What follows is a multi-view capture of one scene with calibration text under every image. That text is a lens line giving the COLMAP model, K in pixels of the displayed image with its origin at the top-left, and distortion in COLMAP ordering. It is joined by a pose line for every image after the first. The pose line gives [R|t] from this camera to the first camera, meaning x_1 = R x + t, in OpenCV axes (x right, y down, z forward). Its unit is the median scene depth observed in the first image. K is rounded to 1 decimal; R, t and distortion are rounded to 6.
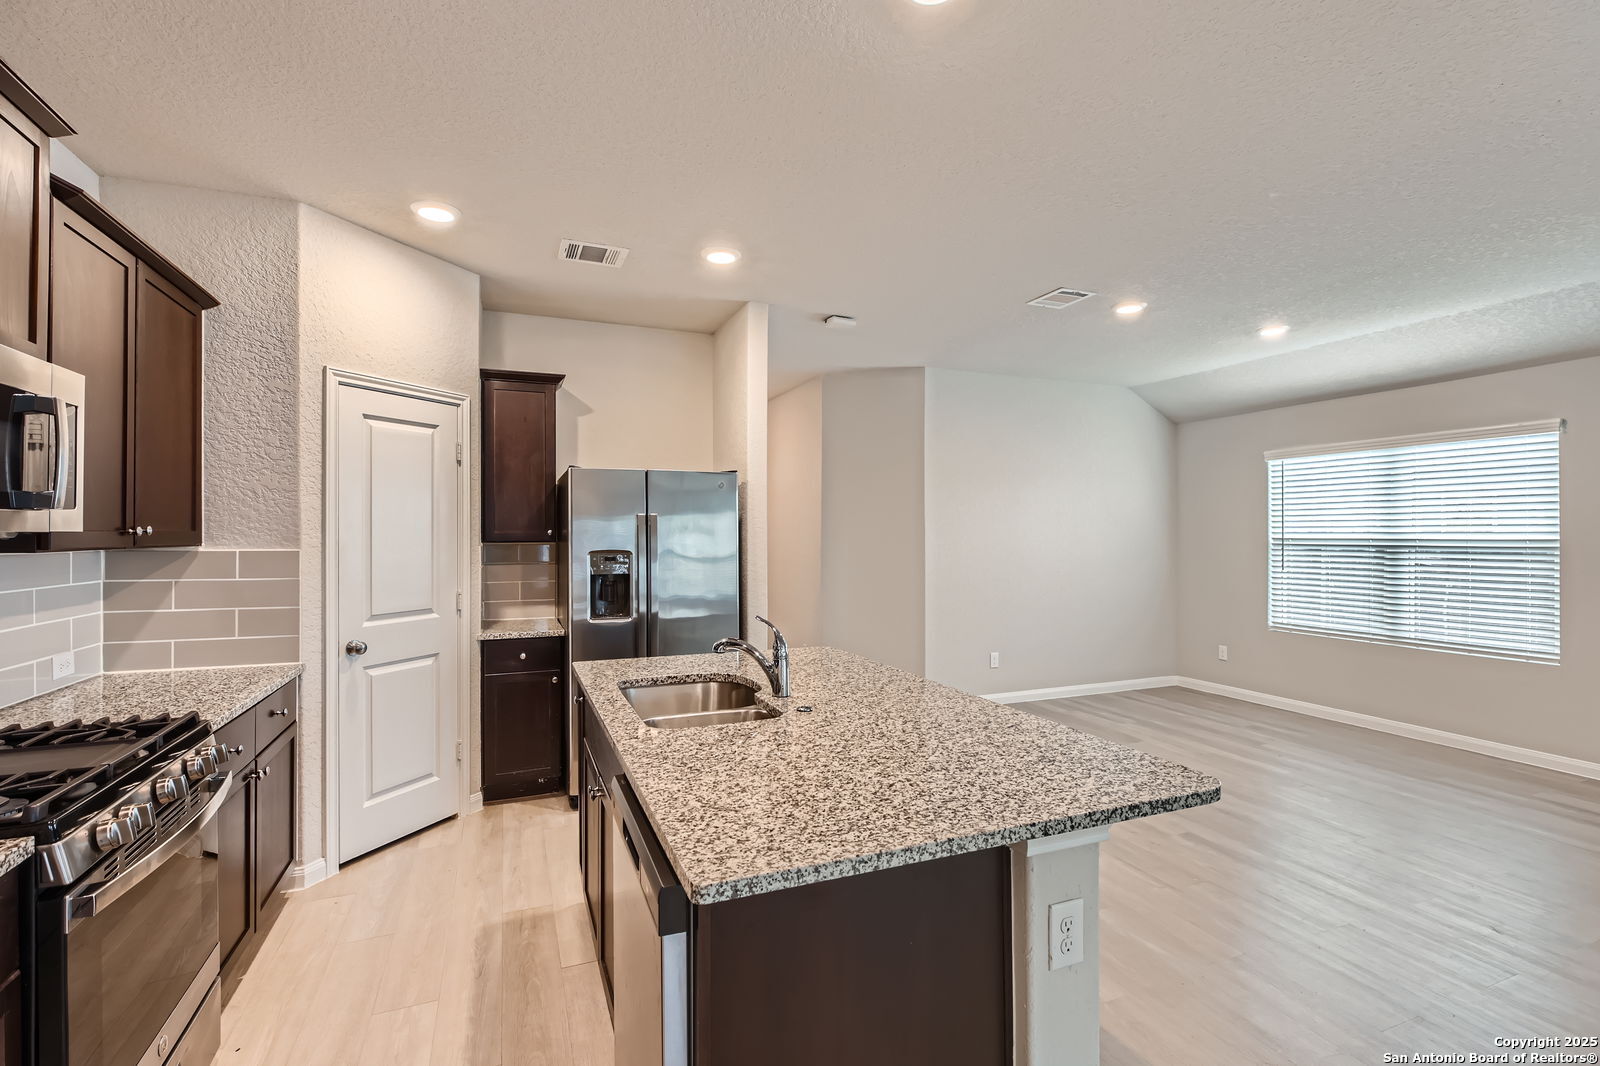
lens RADIAL K [[725.2, 0, 802.6], [0, 725.2, 531.8], [0, 0, 1]] dist [-0.002529, -0.001187]
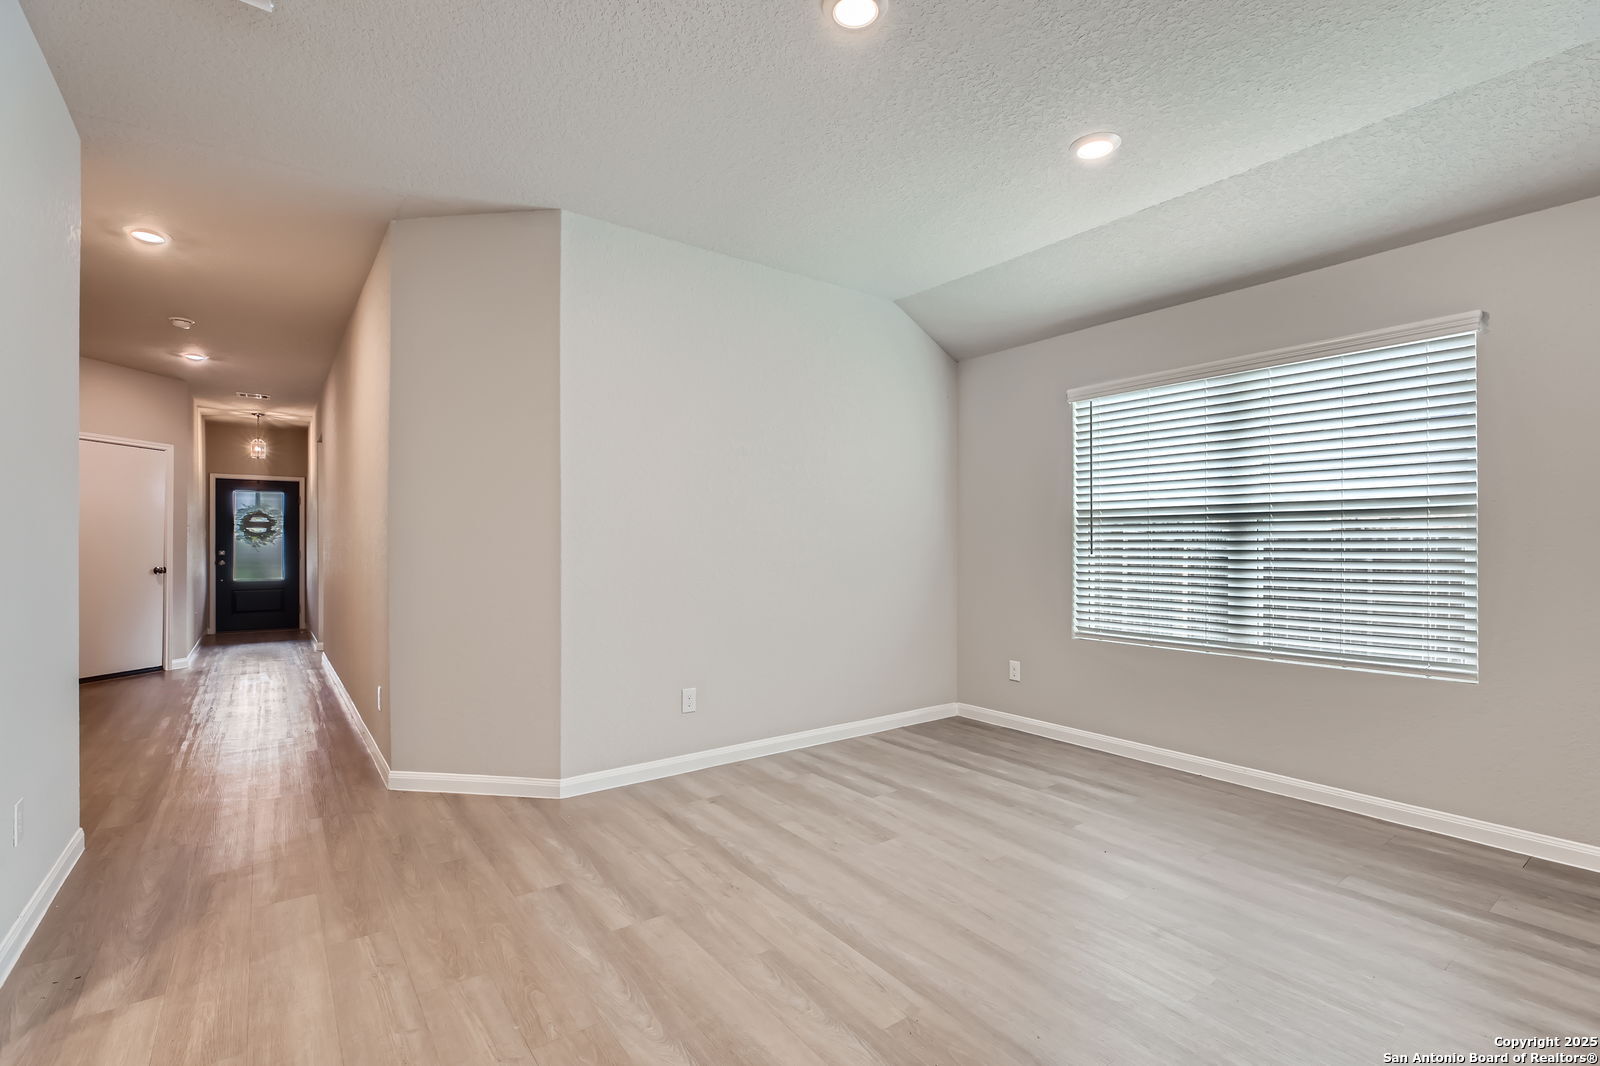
lens RADIAL K [[727.9, 0, 802.6], [0, 727.9, 541.2], [0, 0, 1]] dist [-0.001600, -0.000224]
pose [[0.968692, 0.000755, 0.248264, 0.304905], [-0.000881, 1.000000, 0.000396, 0.058337], [-0.248264, -0.000603, 0.968692, 0.547675]]
